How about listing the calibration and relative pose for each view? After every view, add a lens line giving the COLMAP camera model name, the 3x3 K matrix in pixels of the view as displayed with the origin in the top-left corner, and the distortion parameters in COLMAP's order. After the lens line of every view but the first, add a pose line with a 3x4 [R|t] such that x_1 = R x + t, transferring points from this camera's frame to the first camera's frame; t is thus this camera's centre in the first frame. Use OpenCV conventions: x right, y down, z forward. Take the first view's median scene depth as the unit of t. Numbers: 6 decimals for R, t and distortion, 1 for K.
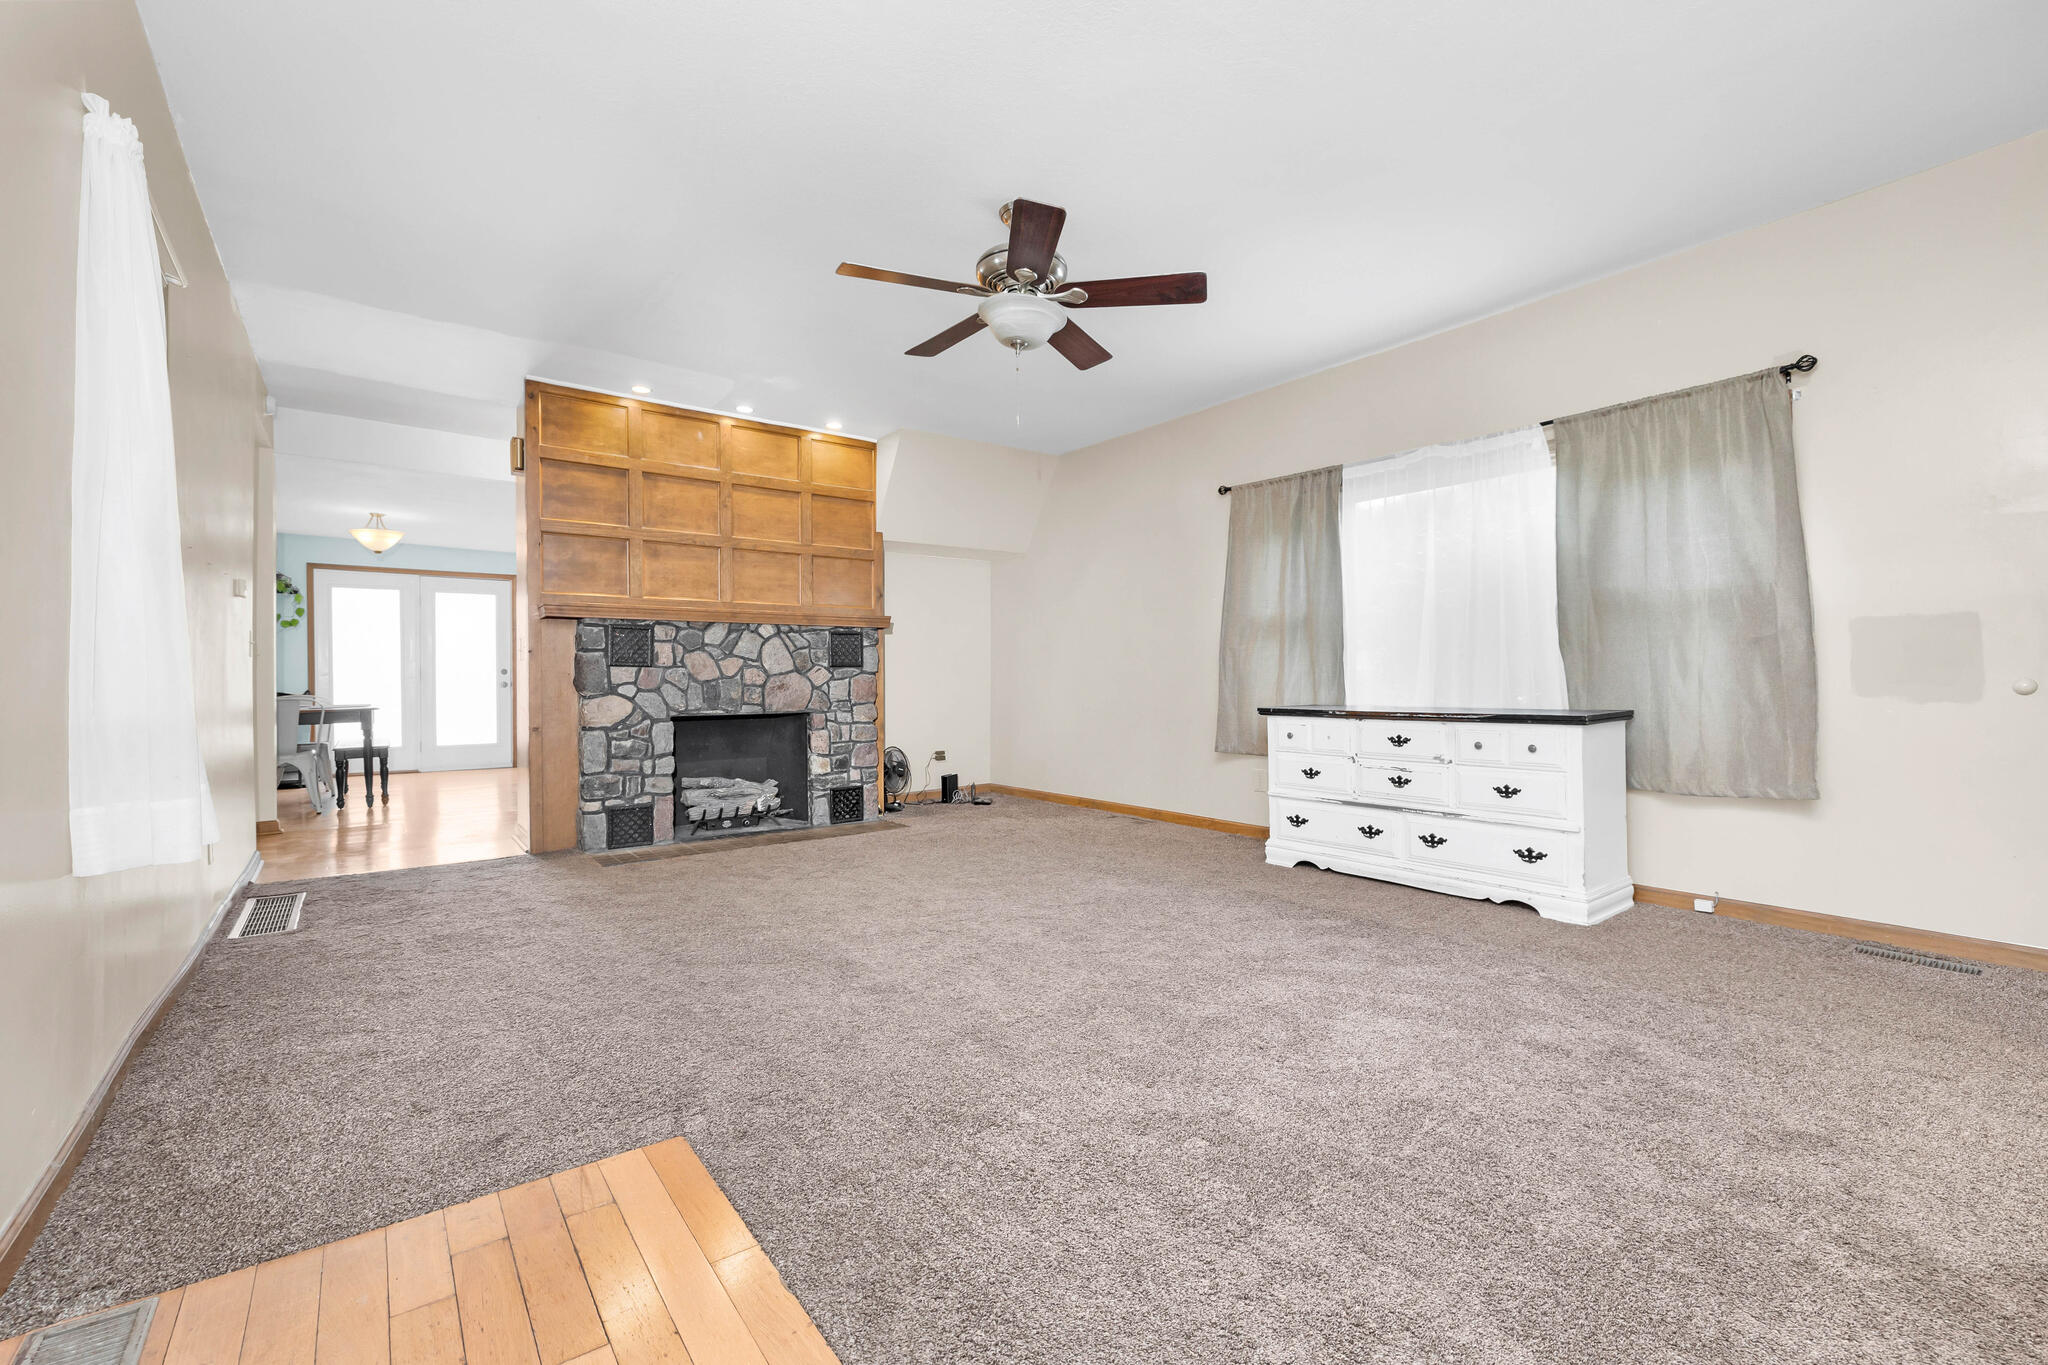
lens RADIAL K [[868.3, 0, 1026.7], [0, 868.3, 664.5], [0, 0, 1]] dist [-0.000905, -0.000509]
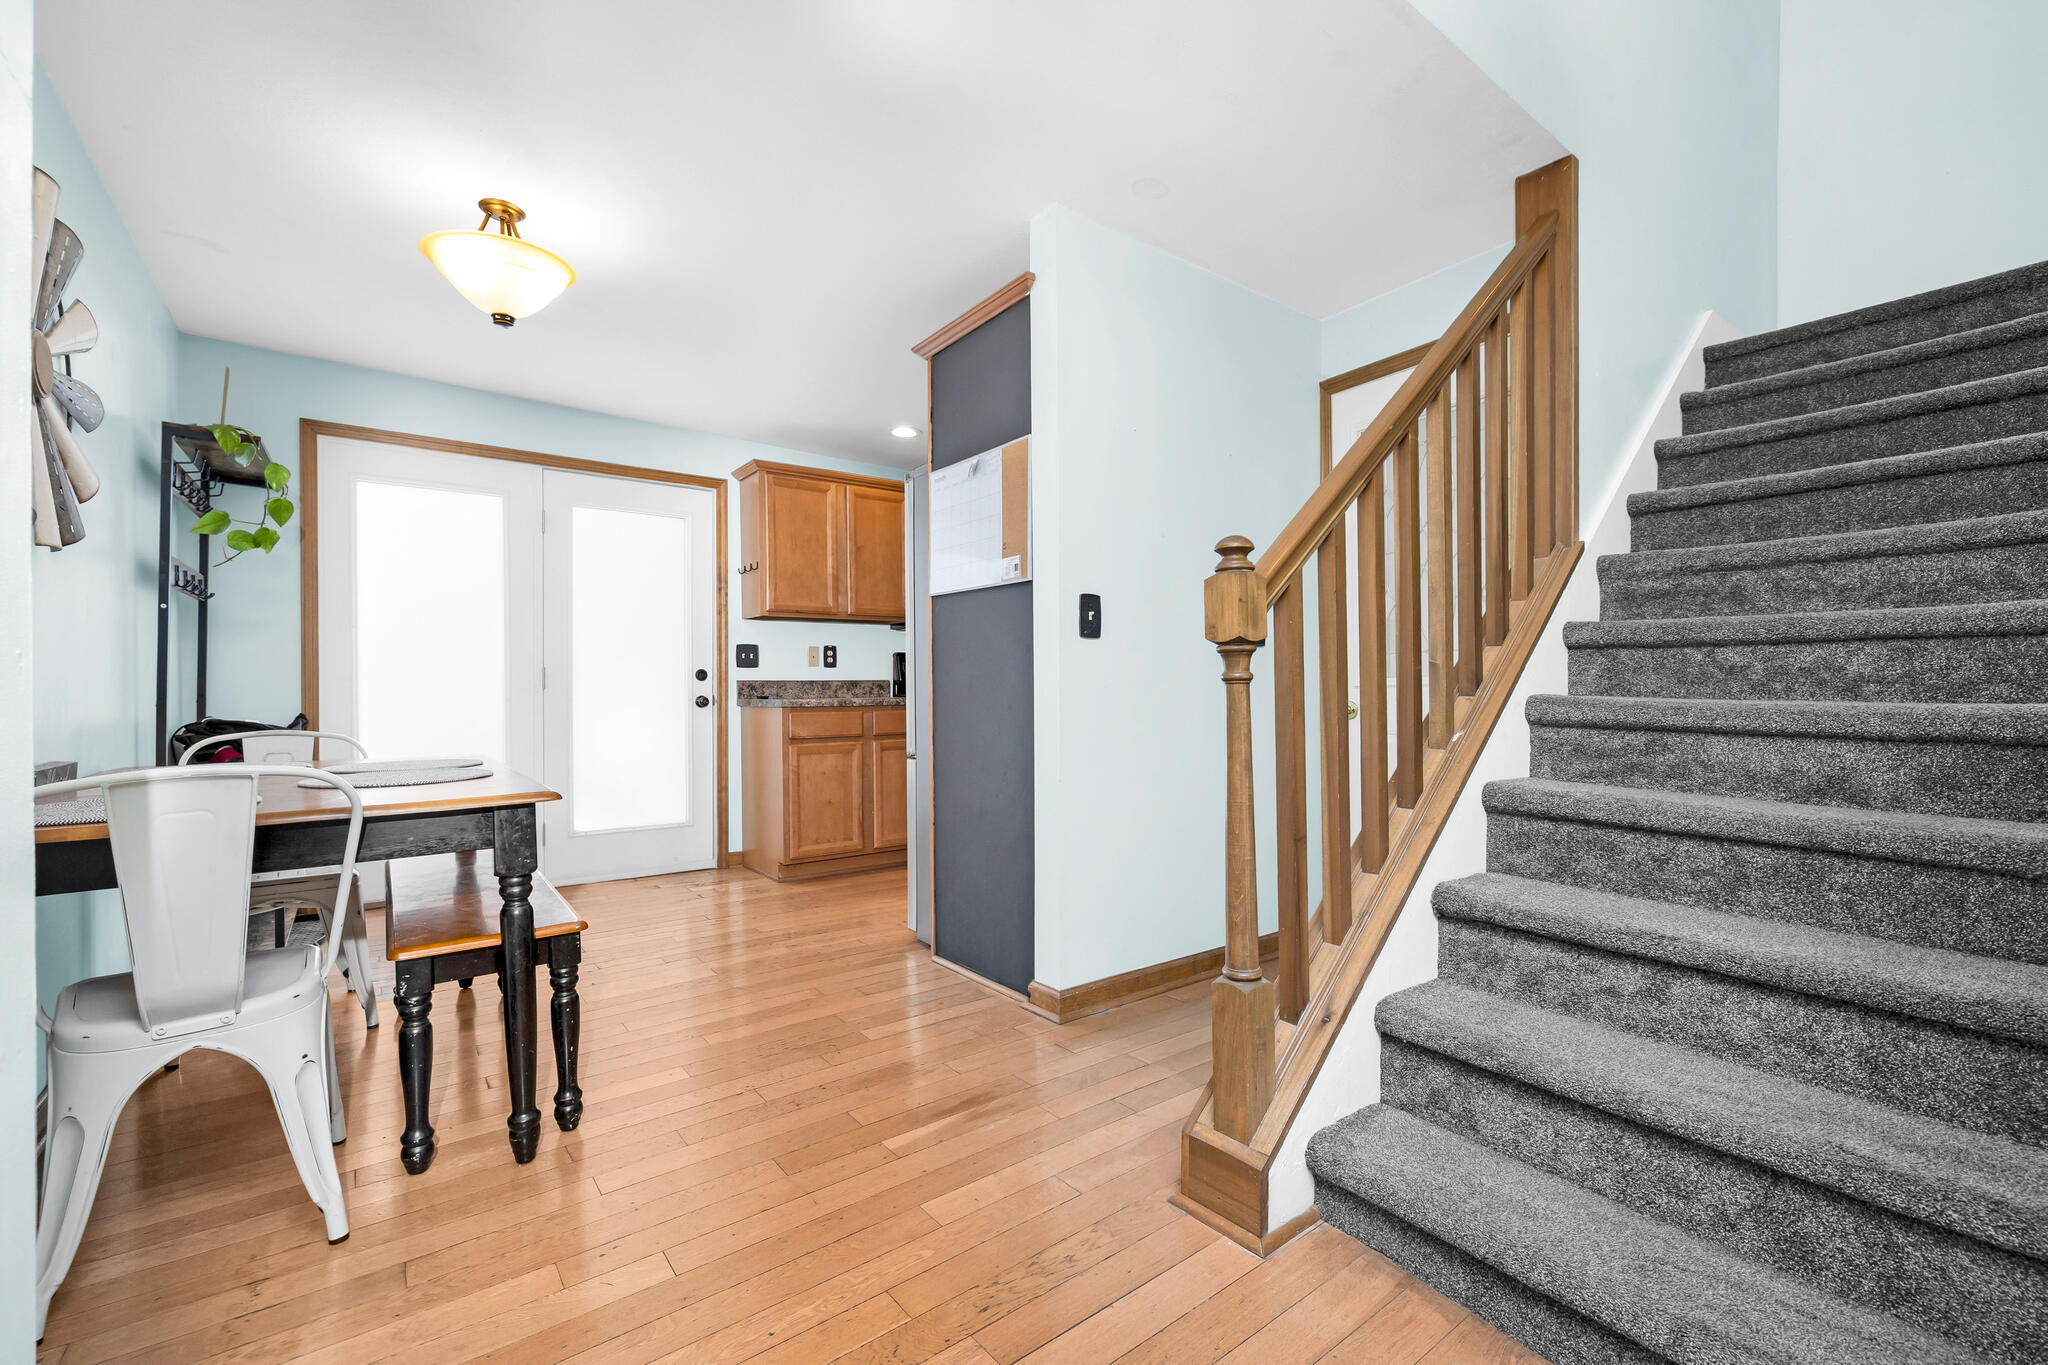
lens RADIAL K [[866.5, 0, 1024.0], [0, 866.5, 682.5], [0, 0, 1]] dist [-0.000781, -0.000149]
pose [[0.999976, 0.006570, -0.002191, -0.508244], [-0.006561, 0.999970, 0.004232, 0.011261], [0.002219, -0.004217, 0.999989, 0.618293]]
